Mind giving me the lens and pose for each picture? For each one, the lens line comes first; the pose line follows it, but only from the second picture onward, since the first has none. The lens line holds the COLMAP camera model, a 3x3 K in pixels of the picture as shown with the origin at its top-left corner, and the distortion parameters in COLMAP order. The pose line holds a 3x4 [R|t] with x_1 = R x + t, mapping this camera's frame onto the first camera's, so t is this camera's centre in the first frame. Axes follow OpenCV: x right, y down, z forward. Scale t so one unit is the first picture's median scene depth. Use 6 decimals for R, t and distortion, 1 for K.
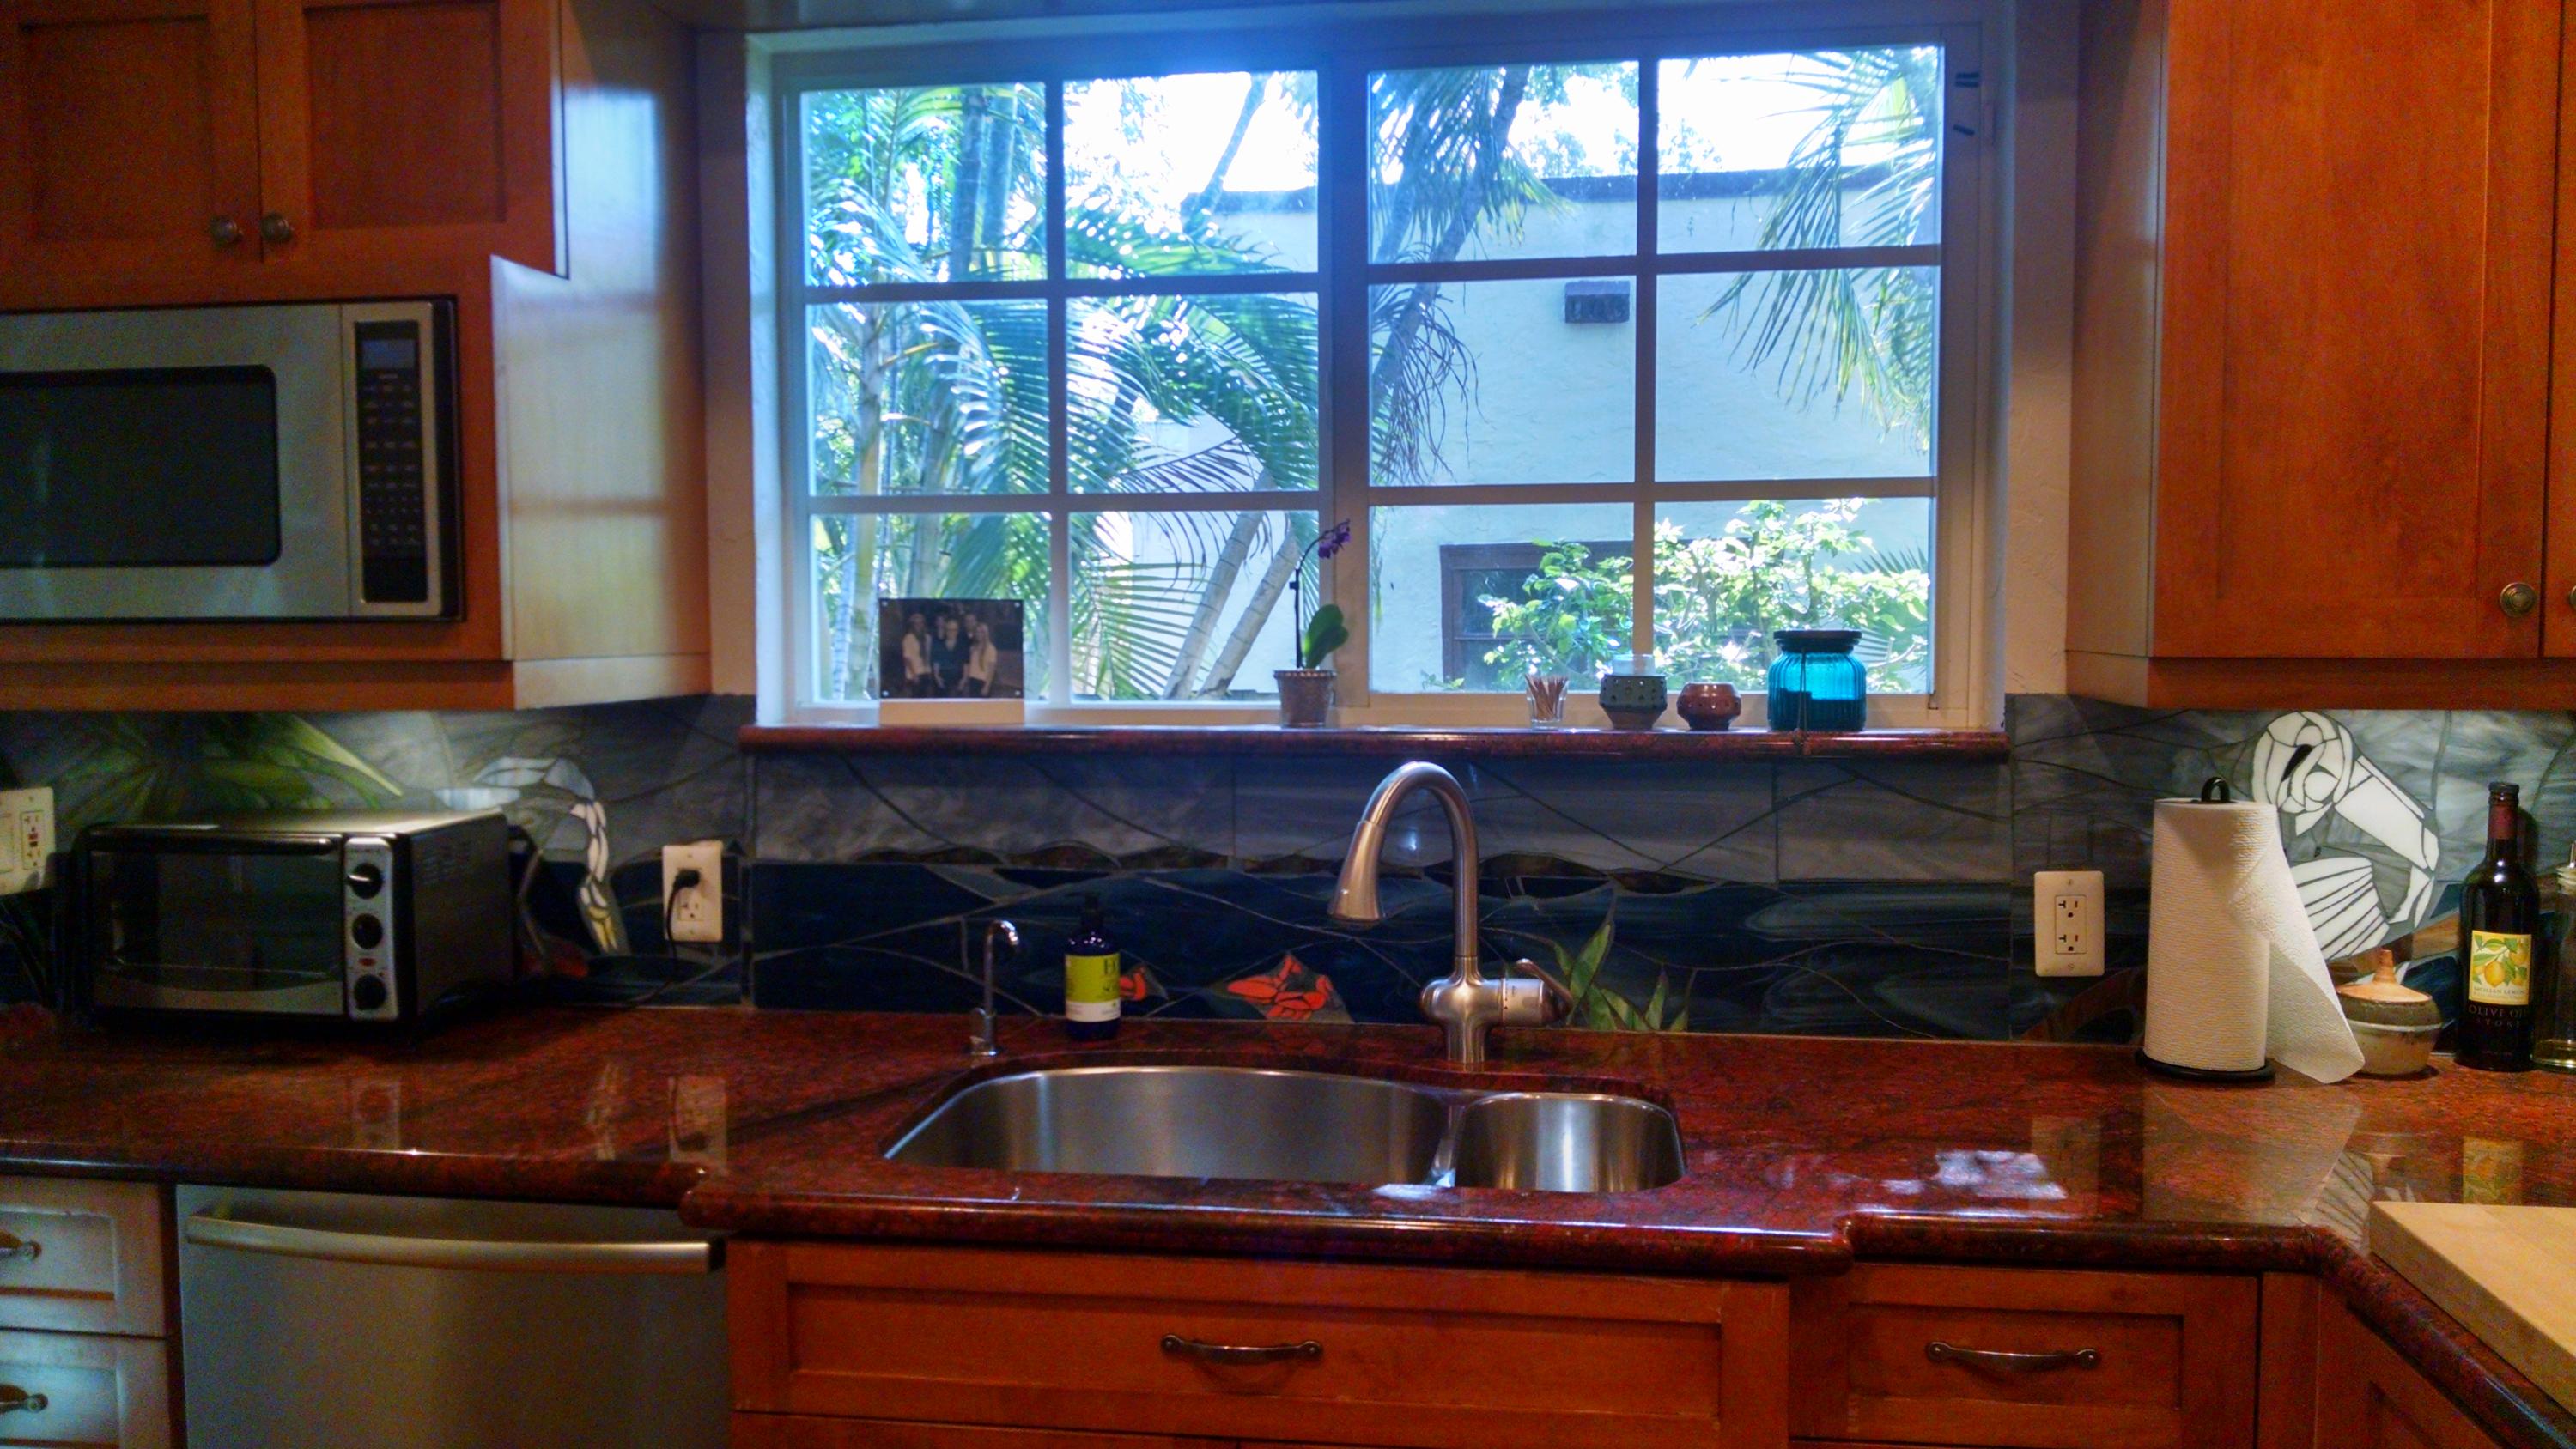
lens RADIAL K [[1945.5, 0, 1287.4], [0, 1945.5, 730.3], [0, 0, 1]] dist [0.013538, -0.005359]
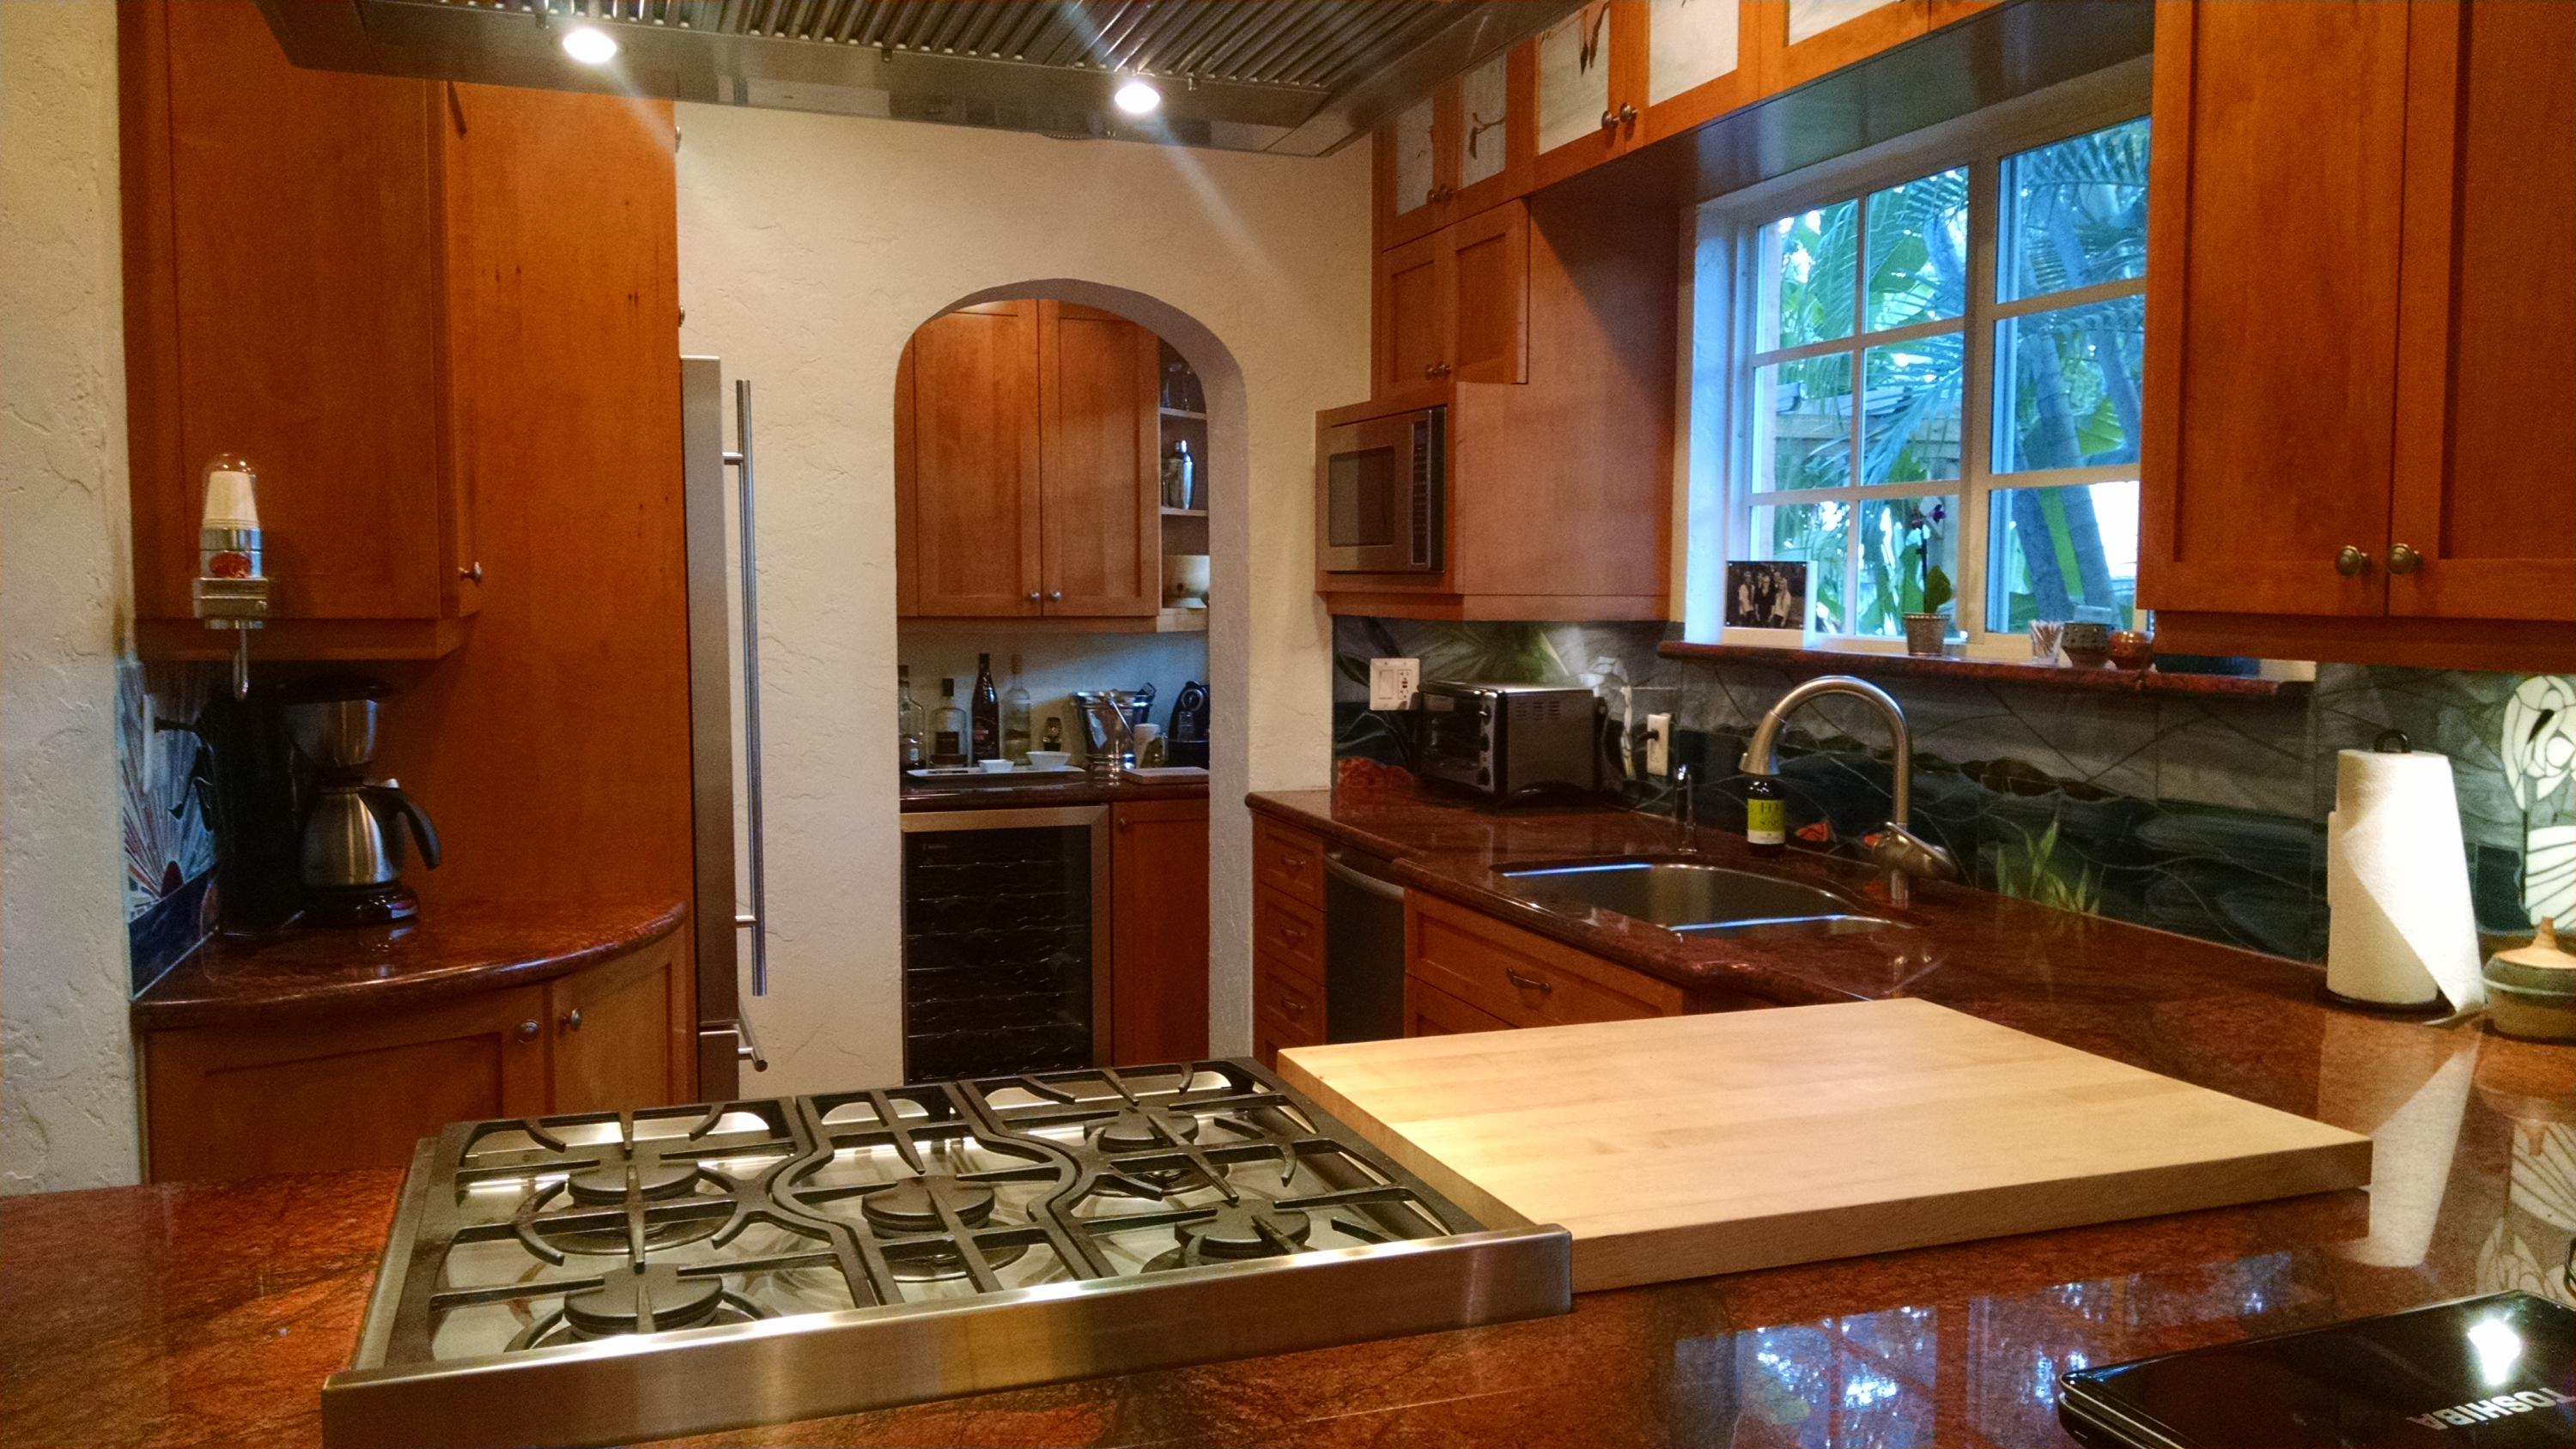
lens RADIAL K [[1945.5, 0, 1292.8], [0, 1945.5, 722.4], [0, 0, 1]] dist [0.013538, -0.005359]
pose [[0.474350, 0.072909, -0.877312, 1.033483], [-0.059212, 0.996950, 0.050837, 0.001506], [0.878343, 0.027833, 0.477221, -0.032564]]
